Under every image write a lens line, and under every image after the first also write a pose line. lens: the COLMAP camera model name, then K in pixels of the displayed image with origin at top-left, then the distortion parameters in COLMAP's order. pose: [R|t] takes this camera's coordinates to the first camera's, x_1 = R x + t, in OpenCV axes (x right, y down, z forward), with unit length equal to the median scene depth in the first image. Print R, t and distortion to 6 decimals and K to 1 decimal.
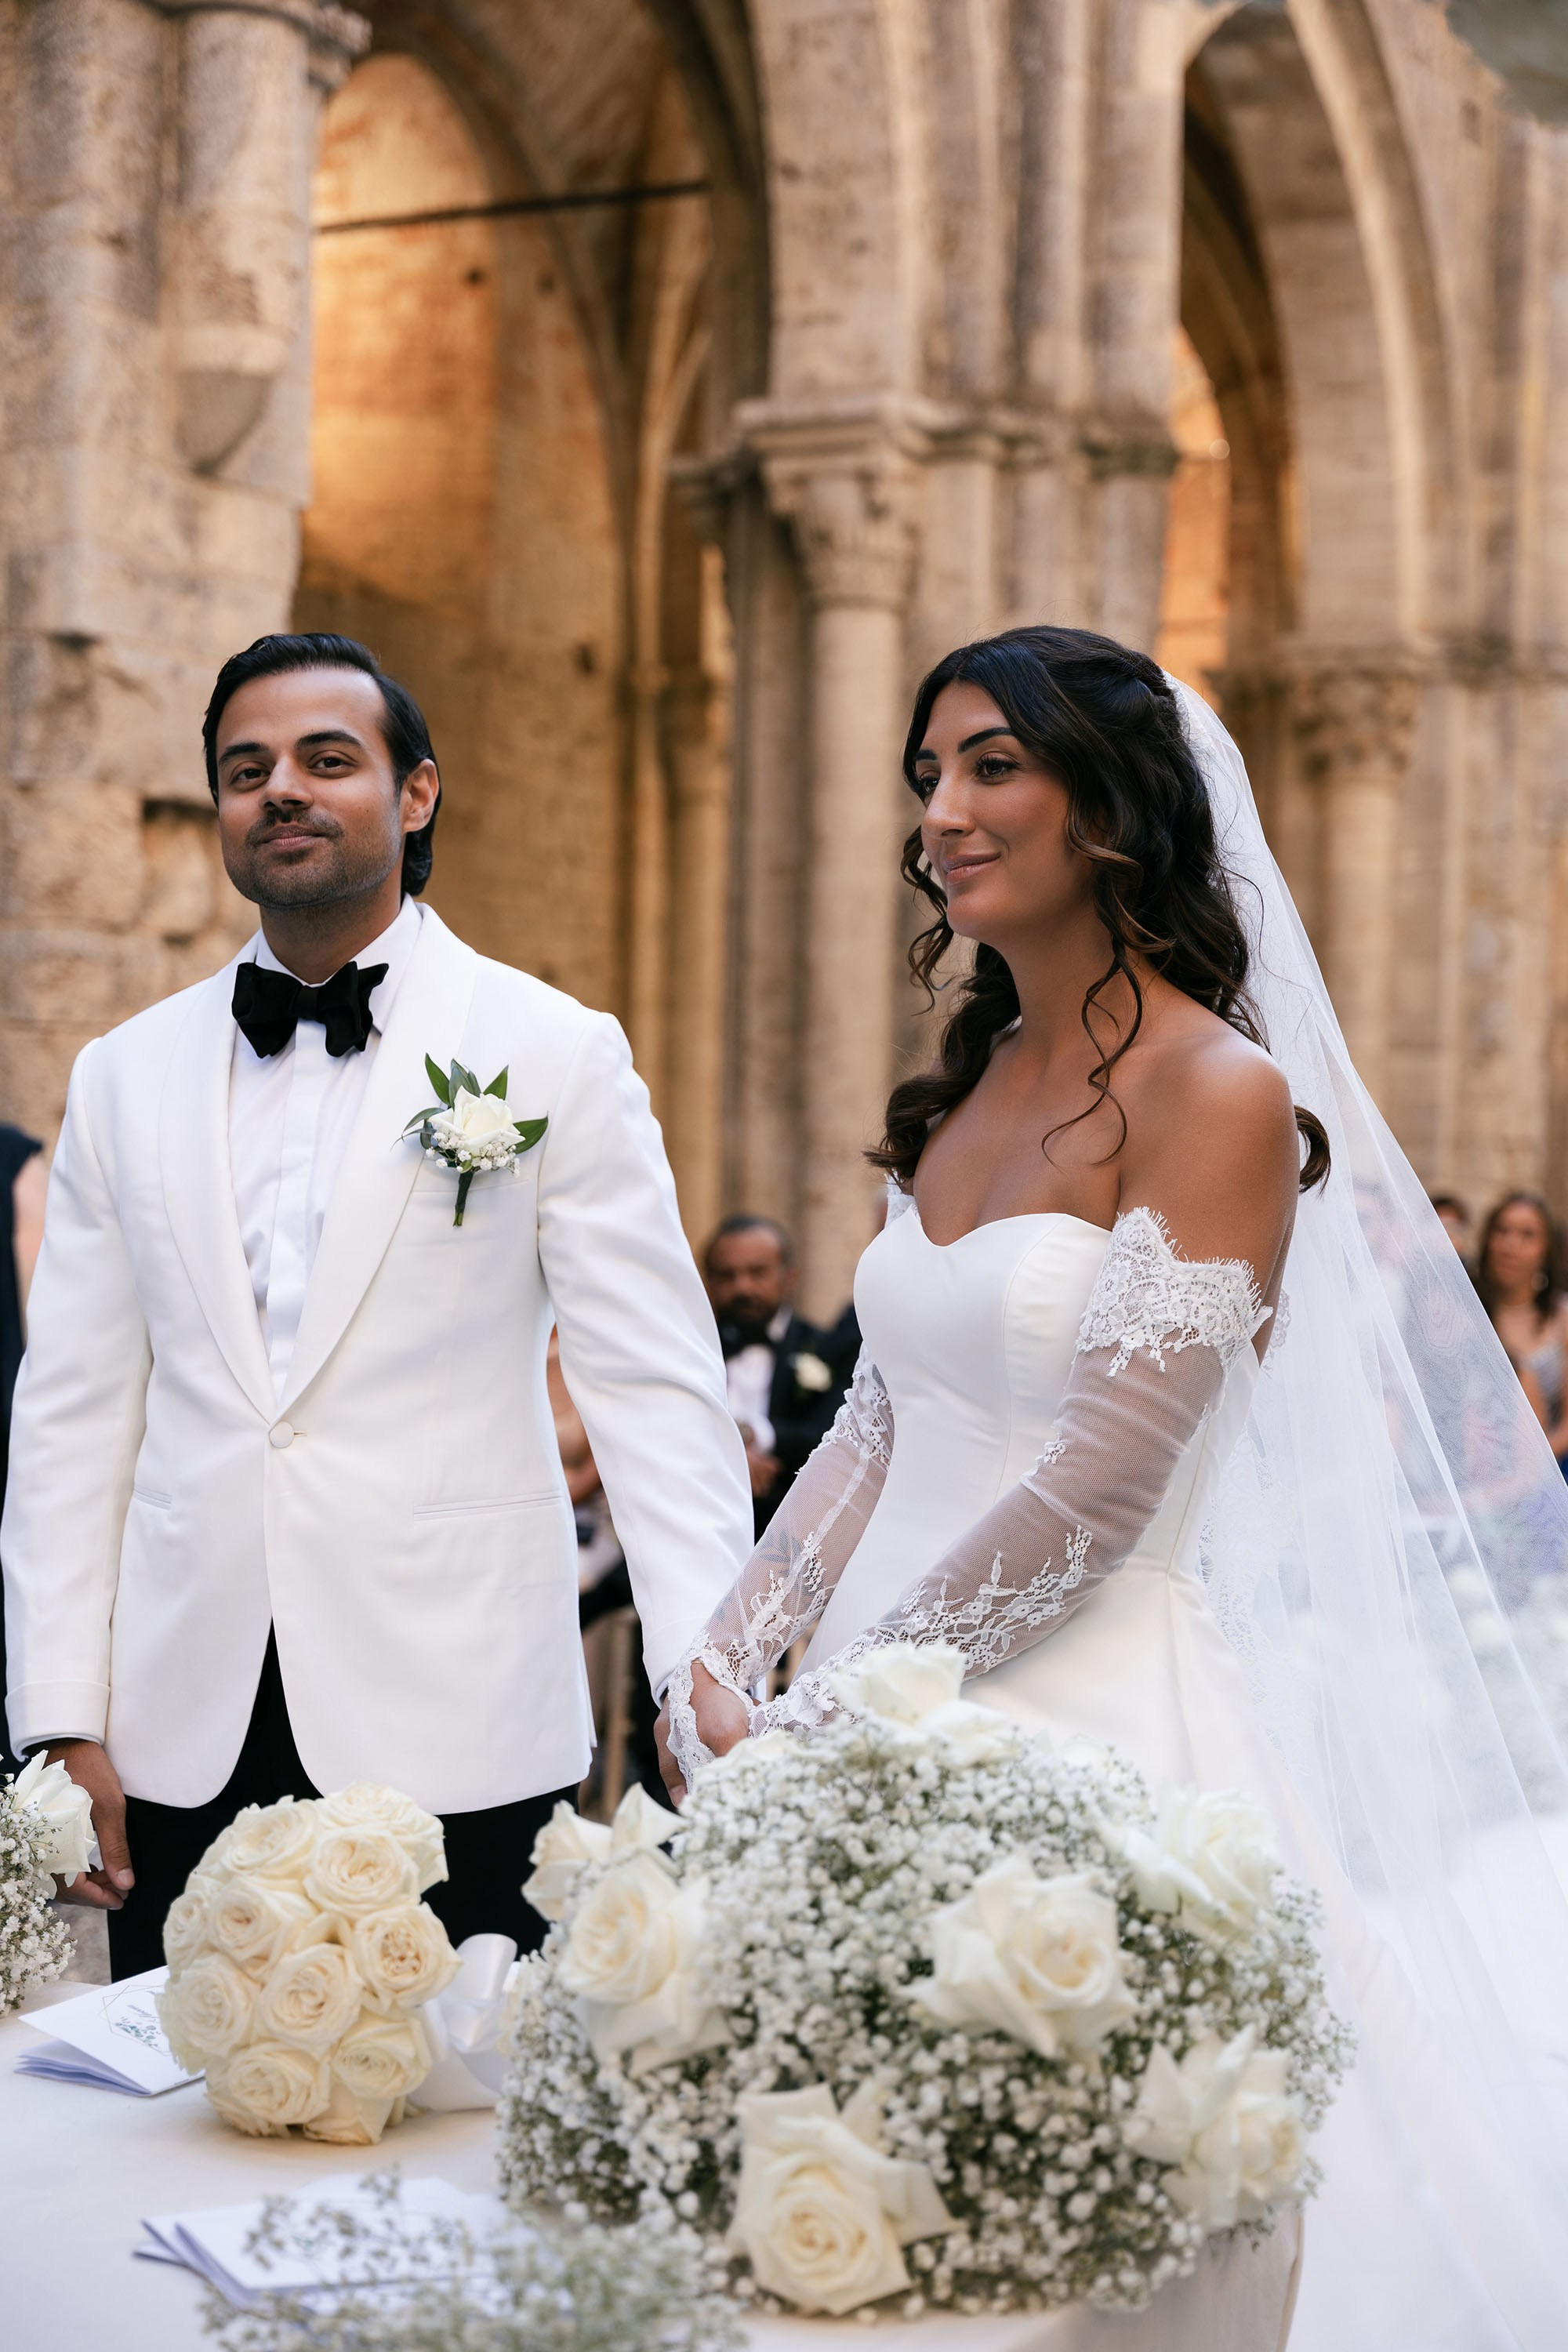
lens RADIAL K [[3665.0, 0, 792.9], [0, 3665.0, 1181.9], [0, 0, 1]] dist [0.051164, 0.000000]
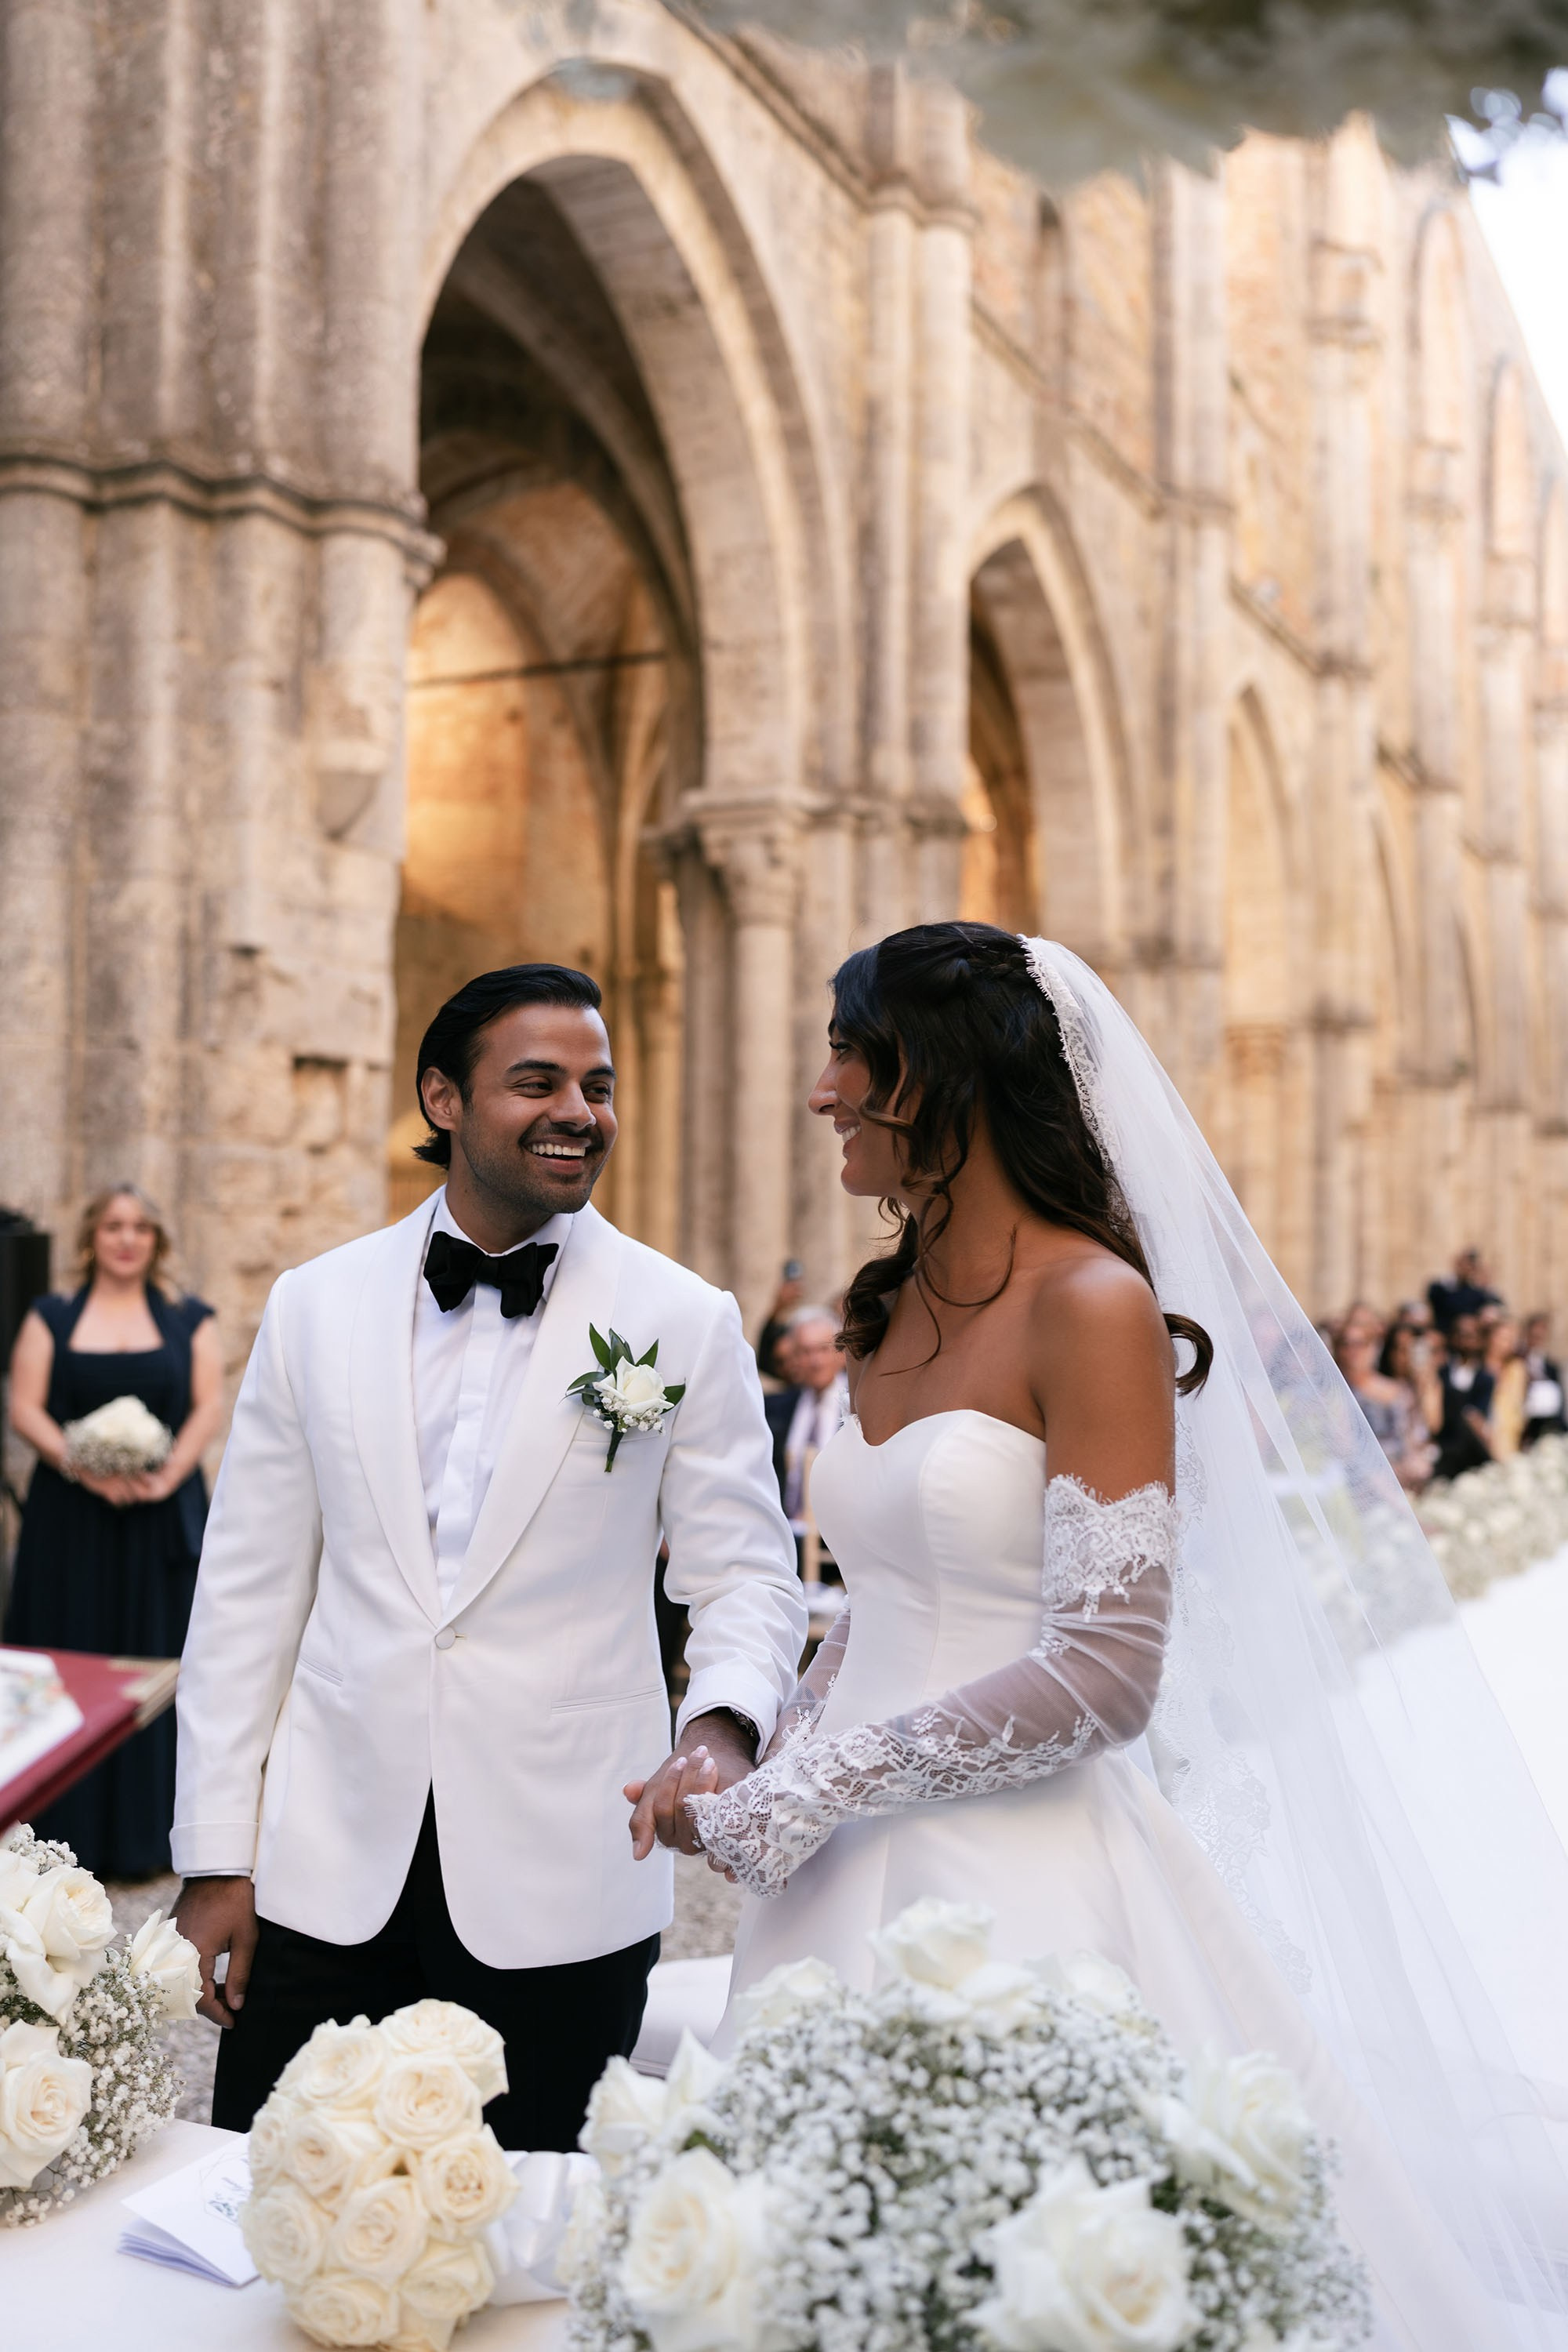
lens RADIAL K [[2265.0, 0, 769.5], [0, 2265.0, 1202.6], [0, 0, 1]] dist [0.004433, 0.000000]
pose [[0.999641, -0.009206, 0.025162, -0.004973], [0.010019, 0.999426, -0.032364, -0.008409], [-0.024850, 0.032604, 0.999159, 0.051409]]
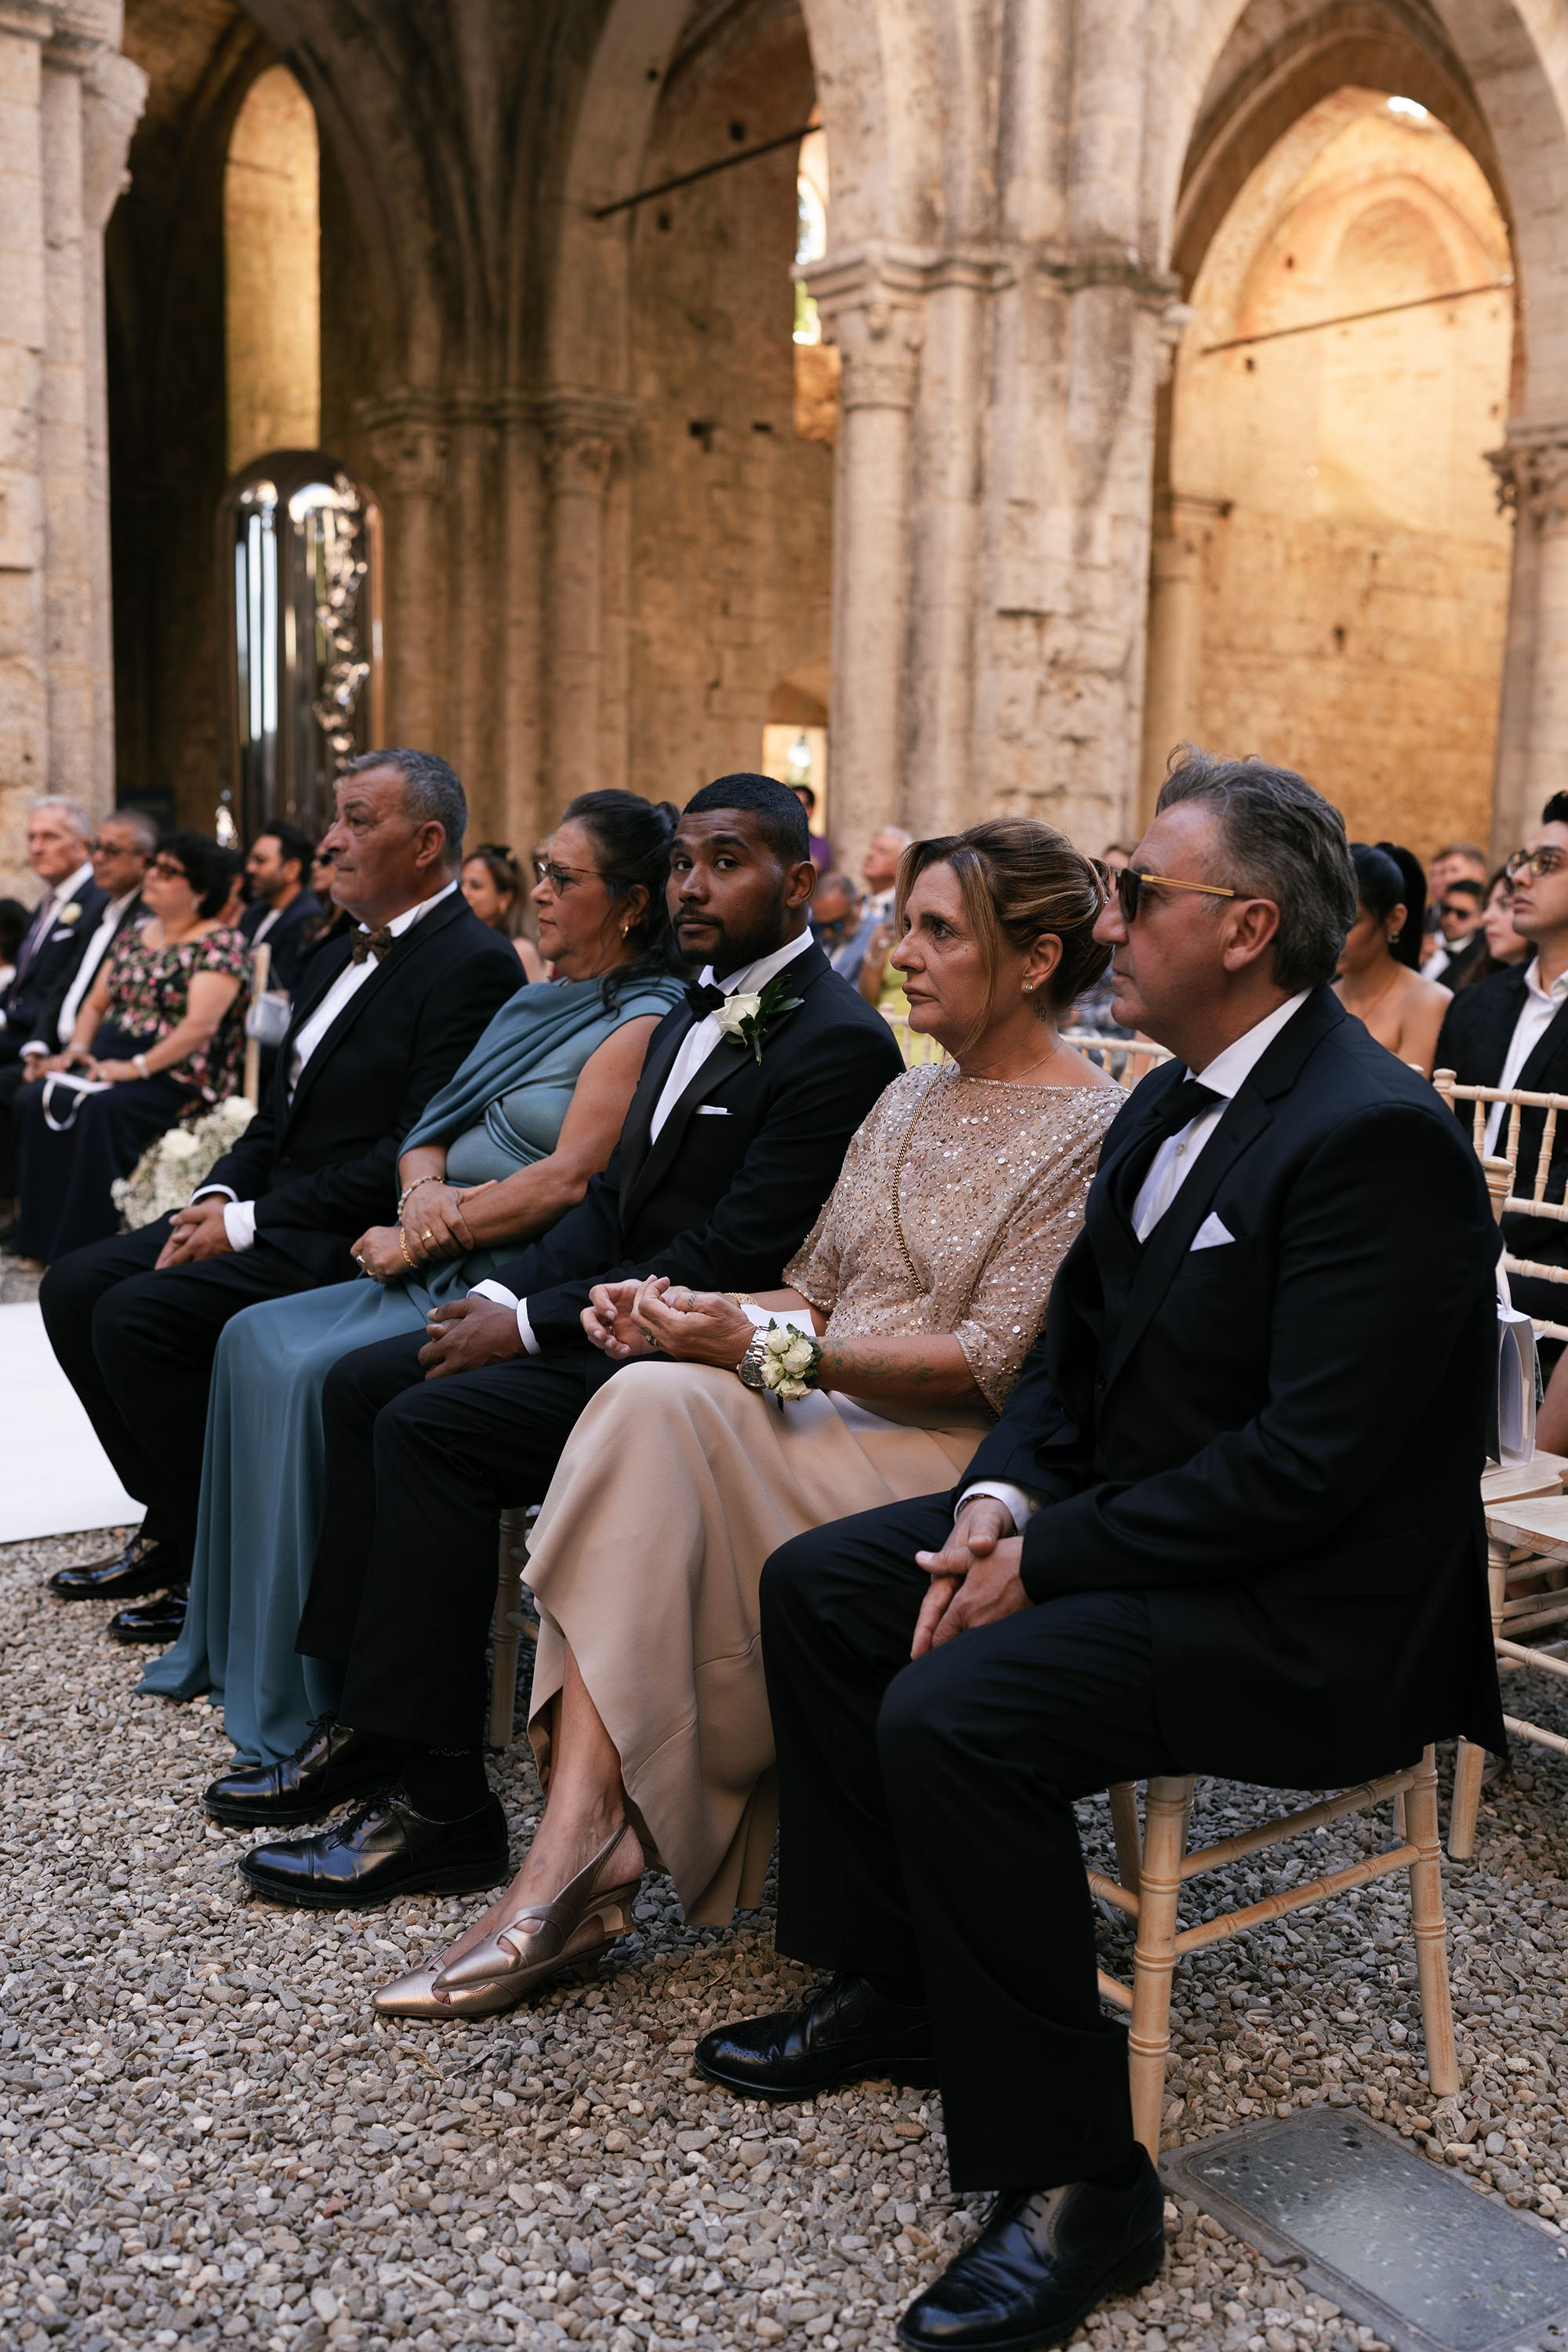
lens RADIAL K [[2265.0, 0, 755.9], [0, 2265.0, 1204.4], [0, 0, 1]] dist [0.004433, 0.000000]
pose [[0.894711, 0.067776, -0.441473, 0.369400], [-0.003969, 0.989587, 0.143879, 0.013521], [0.446627, -0.126977, 0.885664, 0.201397]]
